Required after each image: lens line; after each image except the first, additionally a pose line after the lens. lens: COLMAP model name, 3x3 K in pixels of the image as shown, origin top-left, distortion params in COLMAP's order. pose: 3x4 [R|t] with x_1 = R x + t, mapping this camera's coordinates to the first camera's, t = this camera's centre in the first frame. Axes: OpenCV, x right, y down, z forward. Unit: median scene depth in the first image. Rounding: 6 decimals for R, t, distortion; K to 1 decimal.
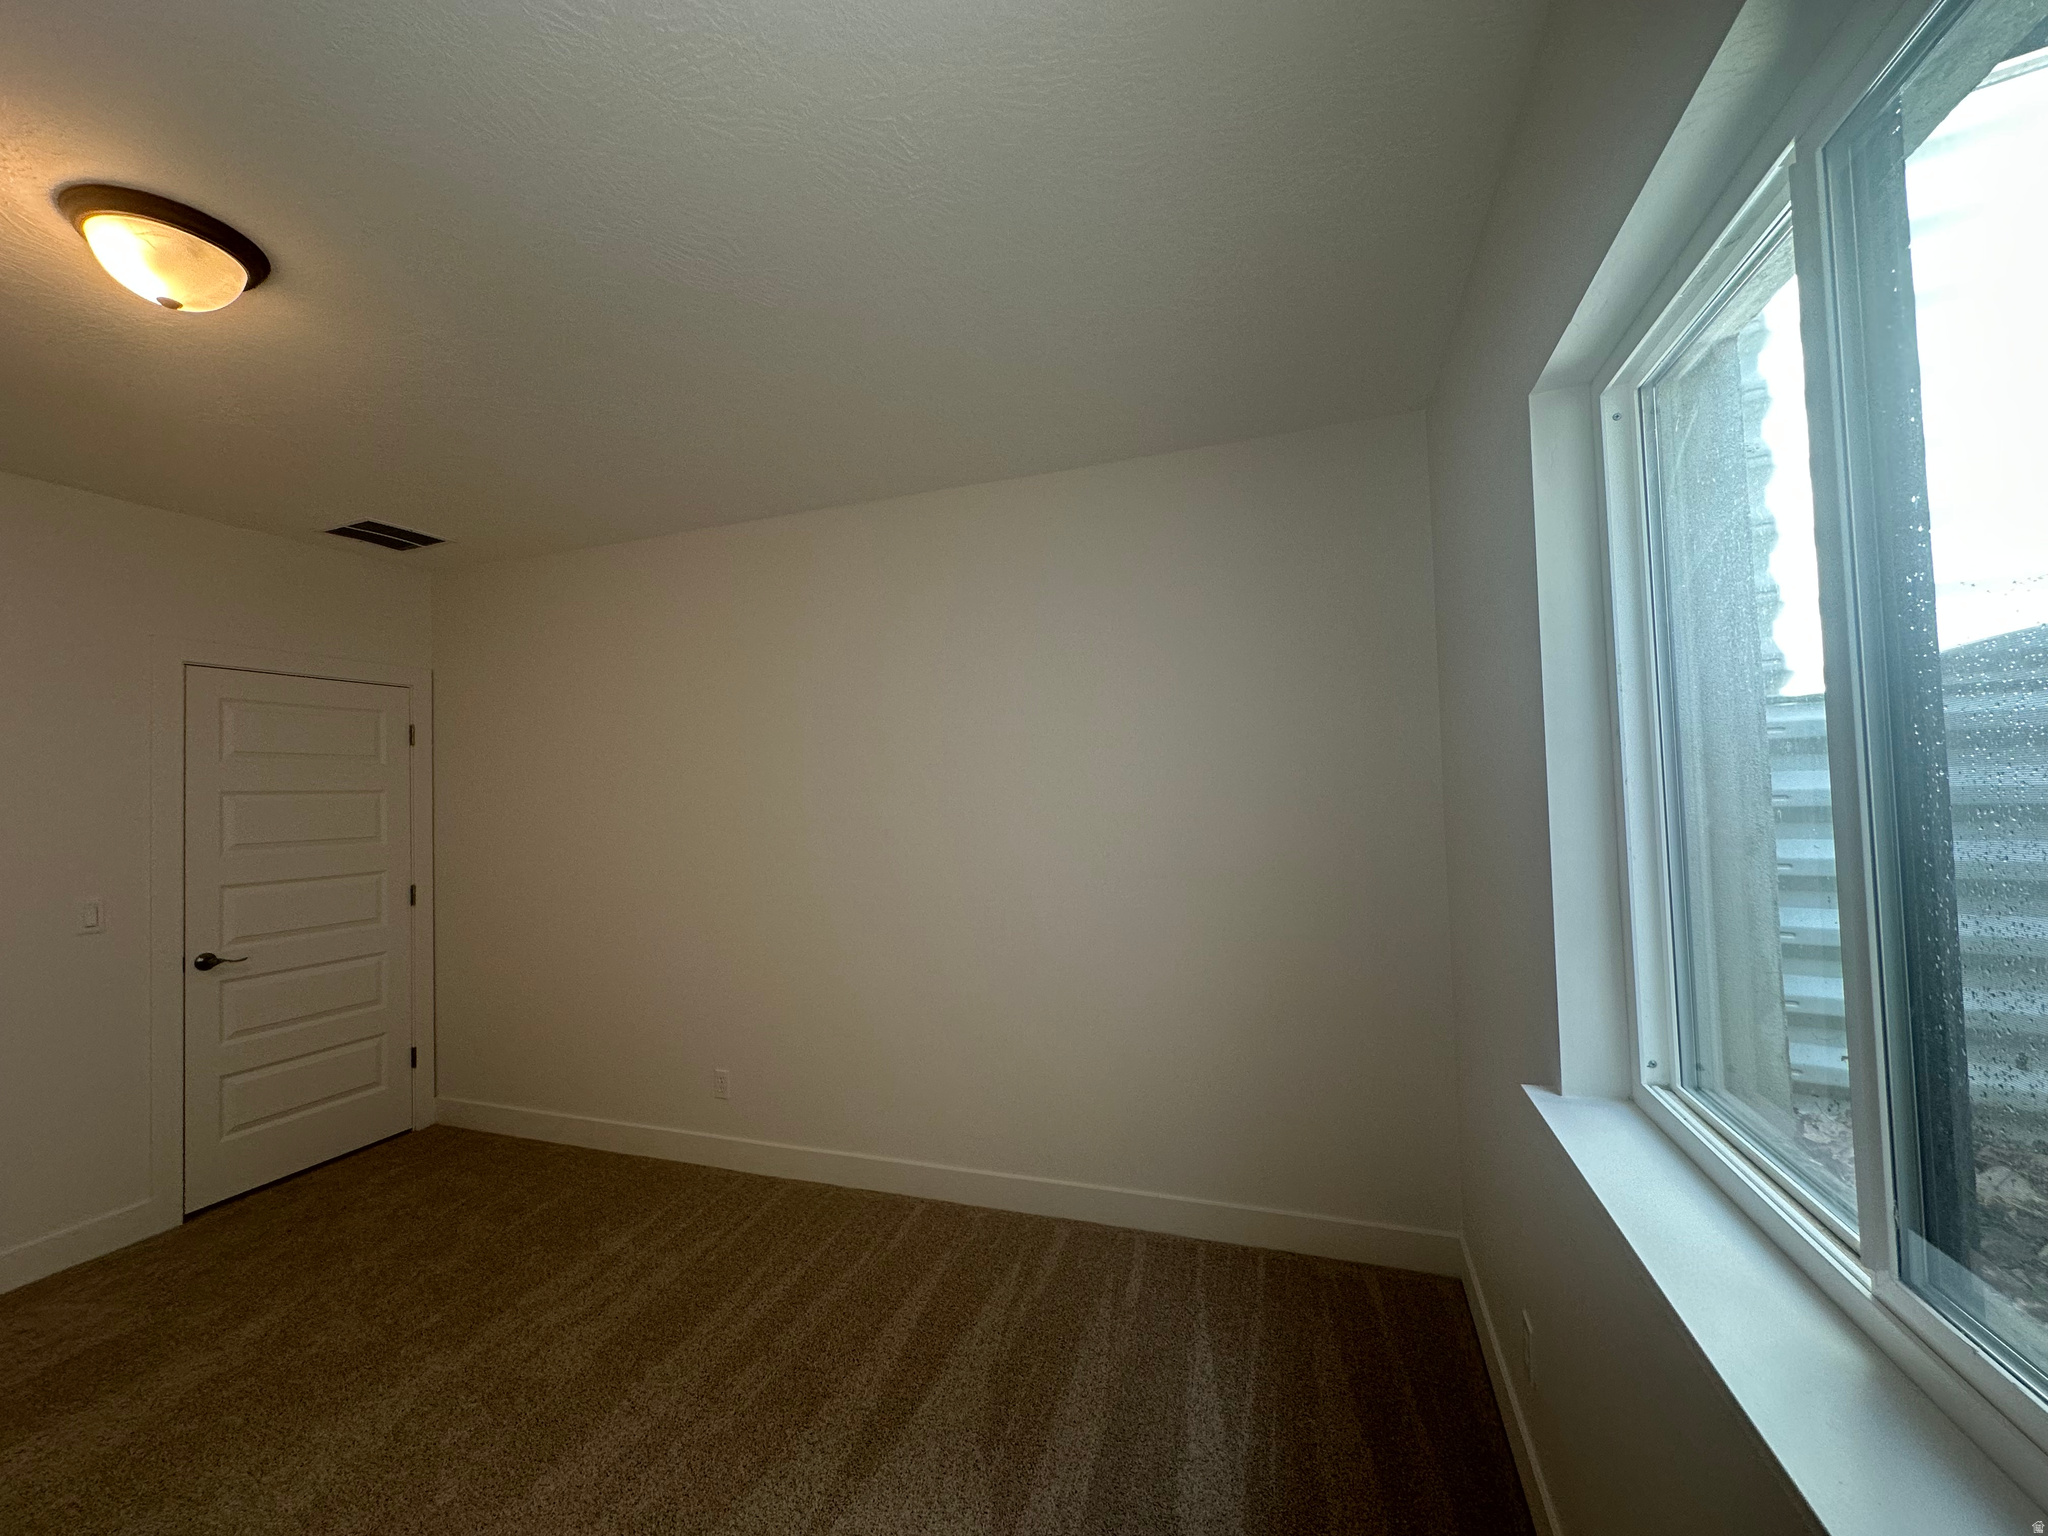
lens RADIAL K [[822.7, 0, 1022.7], [0, 822.7, 768.0], [0, 0, 1]] dist [-0.000841, 0.000393]
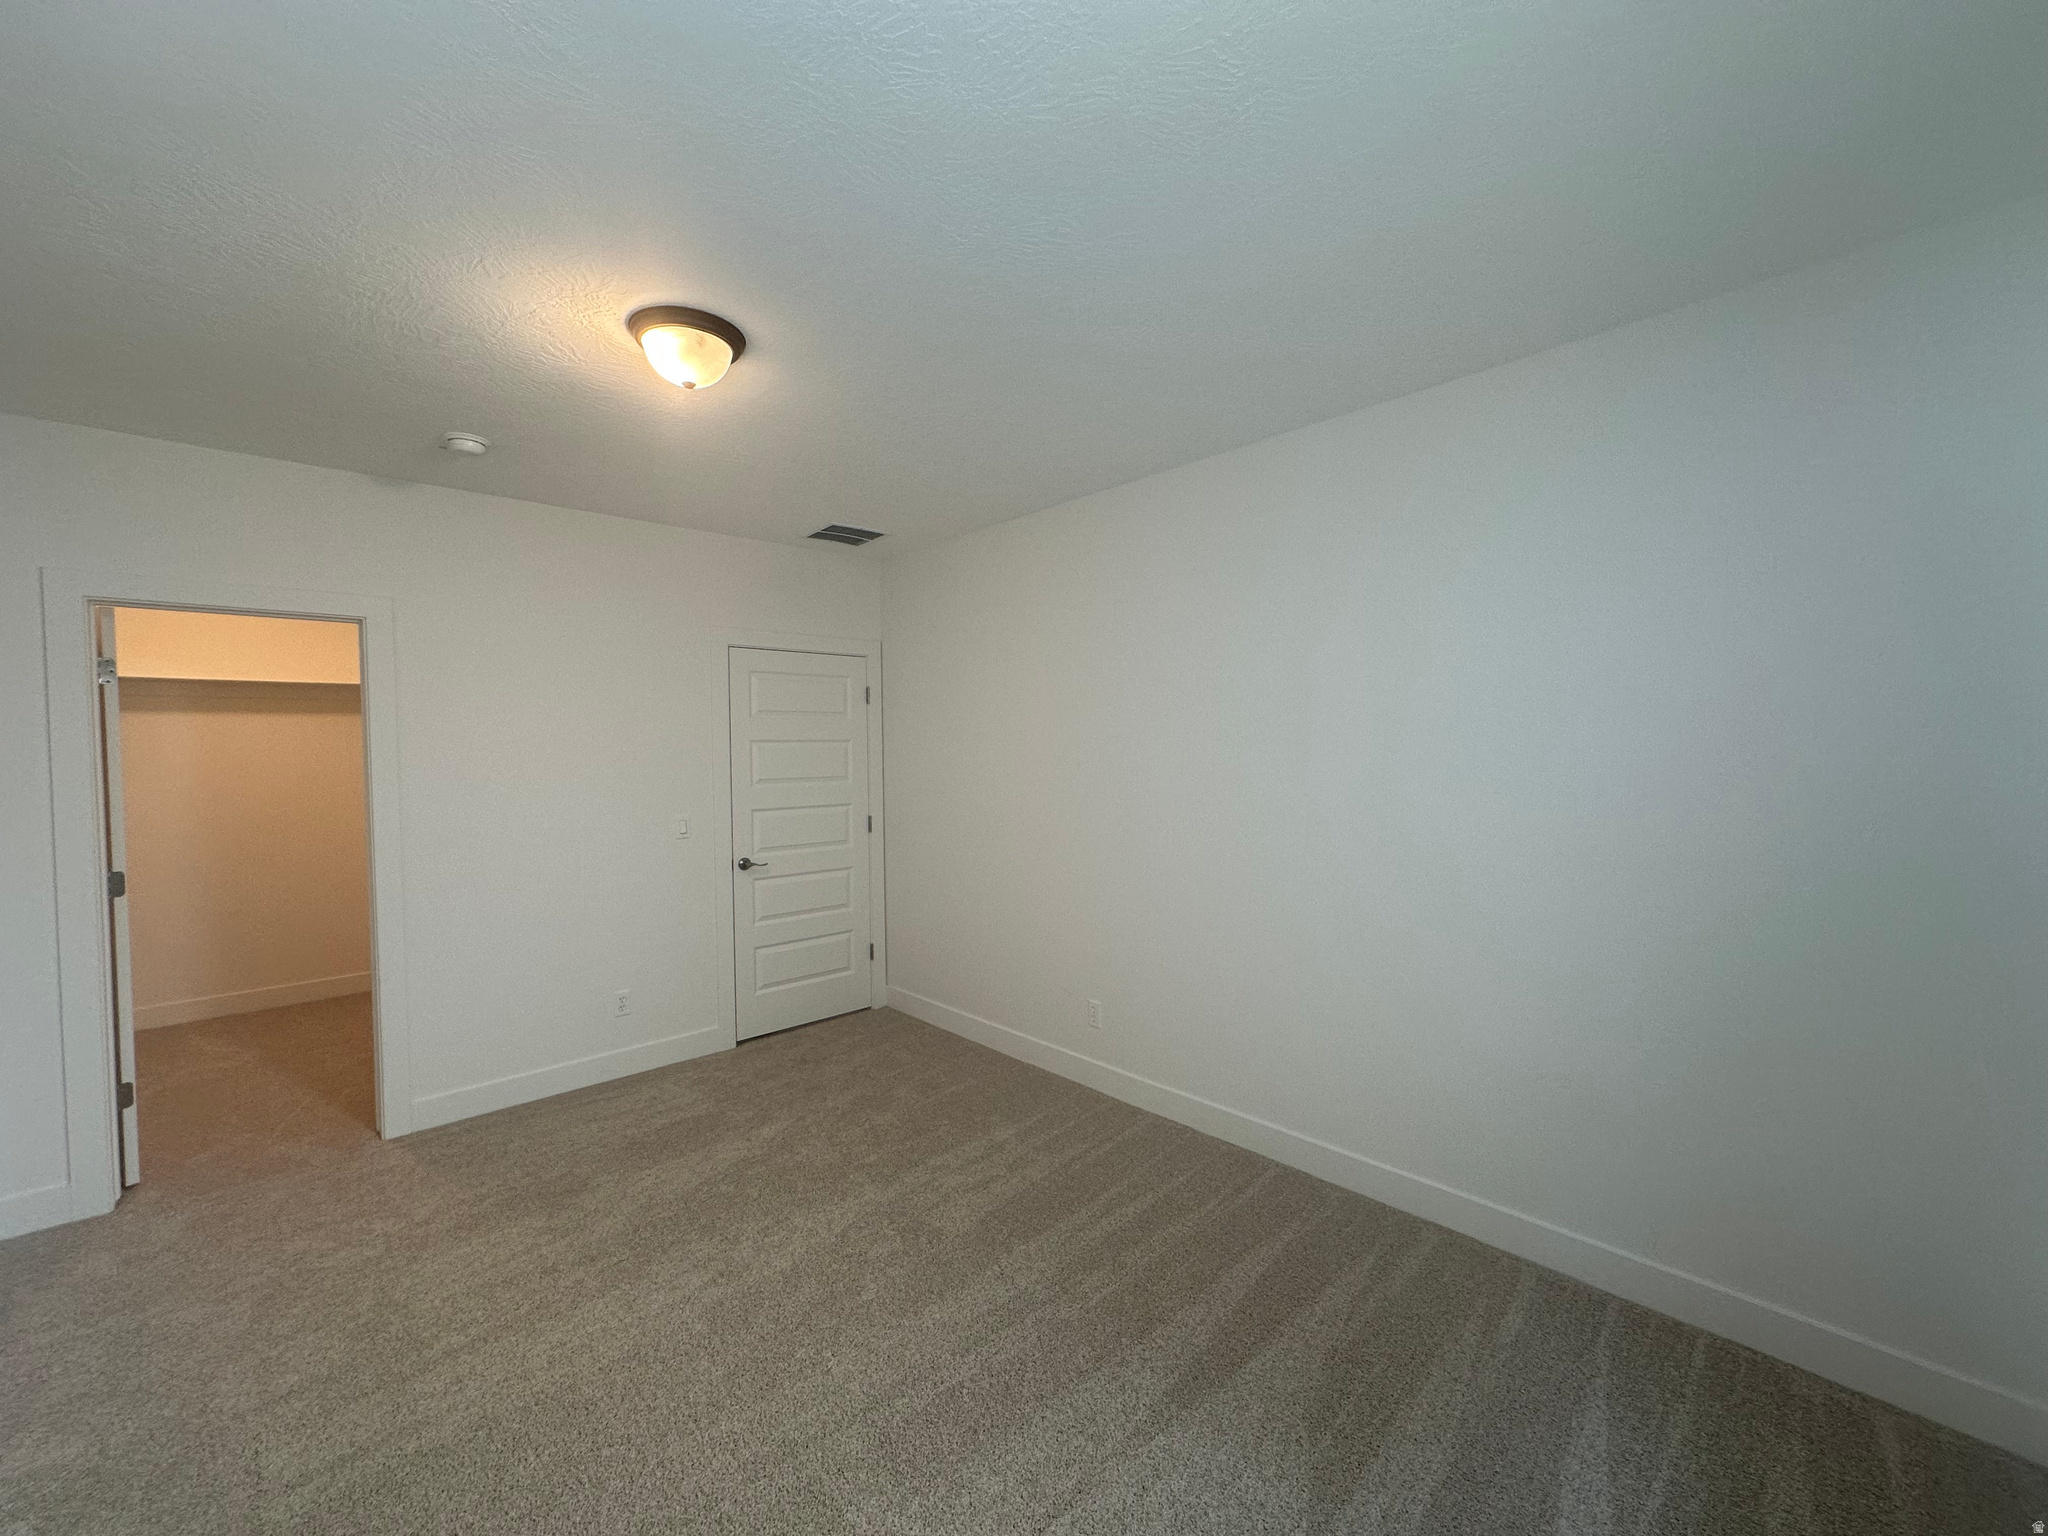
lens RADIAL K [[819.5, 0, 1021.5], [0, 819.5, 770.1], [0, 0, 1]] dist [0.000832, 0.000408]
pose [[0.885470, 0.030611, -0.463686, 0.058658], [-0.000176, 0.997850, 0.065540, -0.013565], [0.464696, -0.057952, 0.883572, 0.017153]]
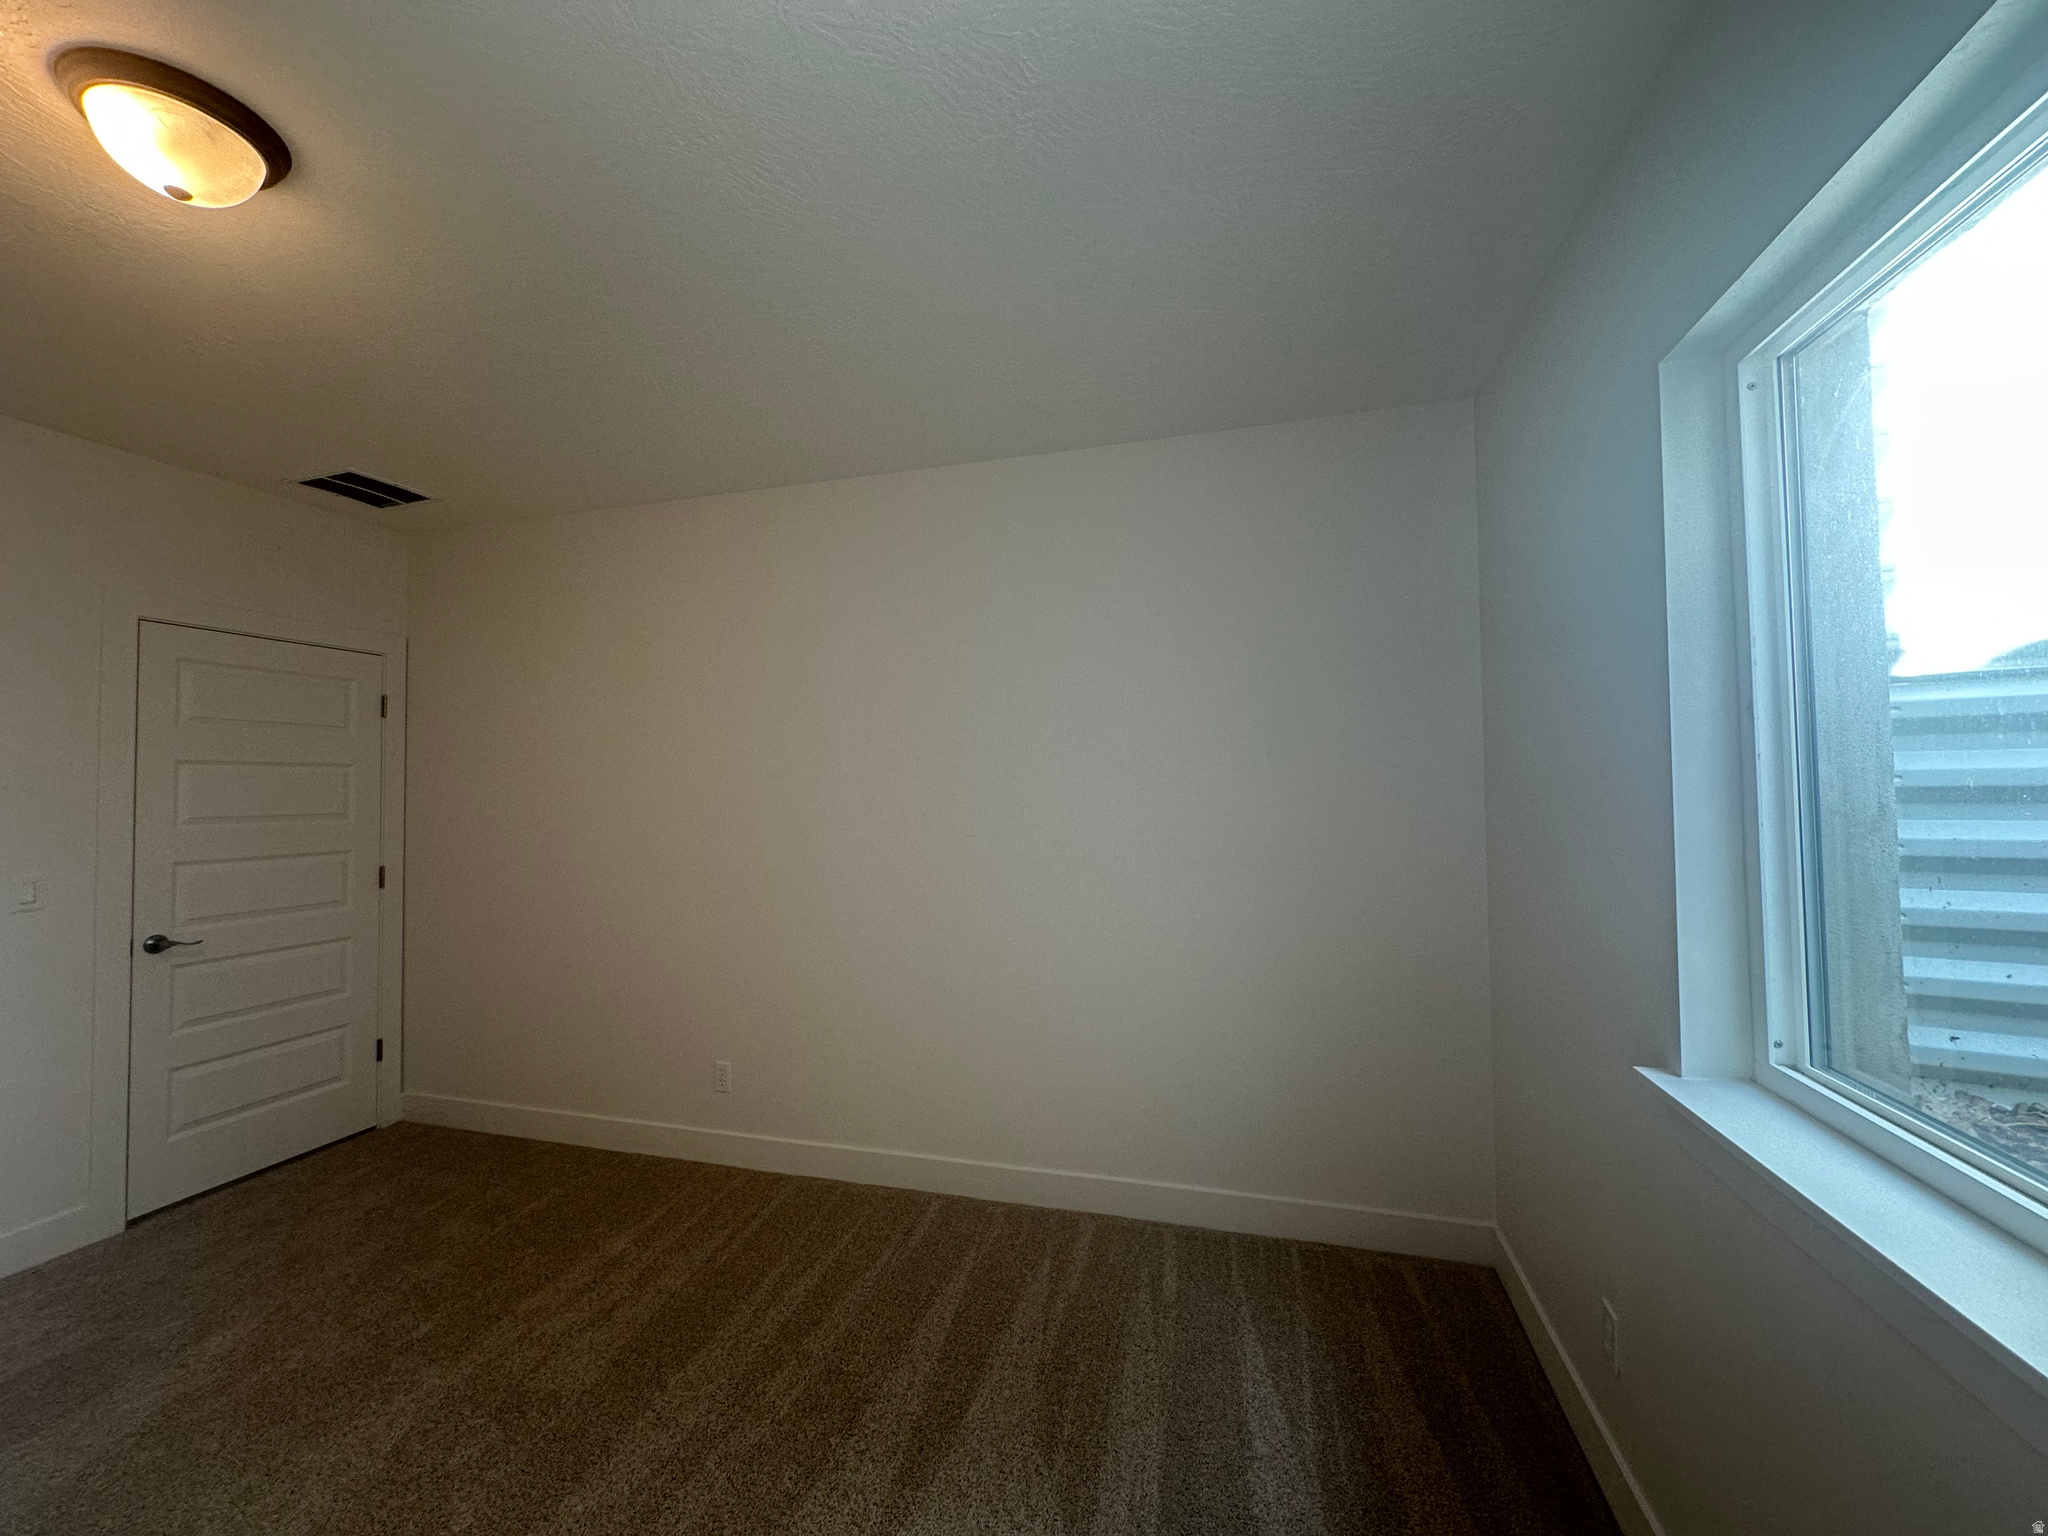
lens RADIAL K [[819.7, 0, 1024.0], [0, 819.7, 768.0], [0, 0, 1]] dist [-0.000393, 0.000263]
pose [[0.998101, 0.019573, 0.058398, -0.105520], [-0.019610, 0.999808, 0.000062, 0.024811], [-0.058386, -0.001207, 0.998293, 0.038662]]
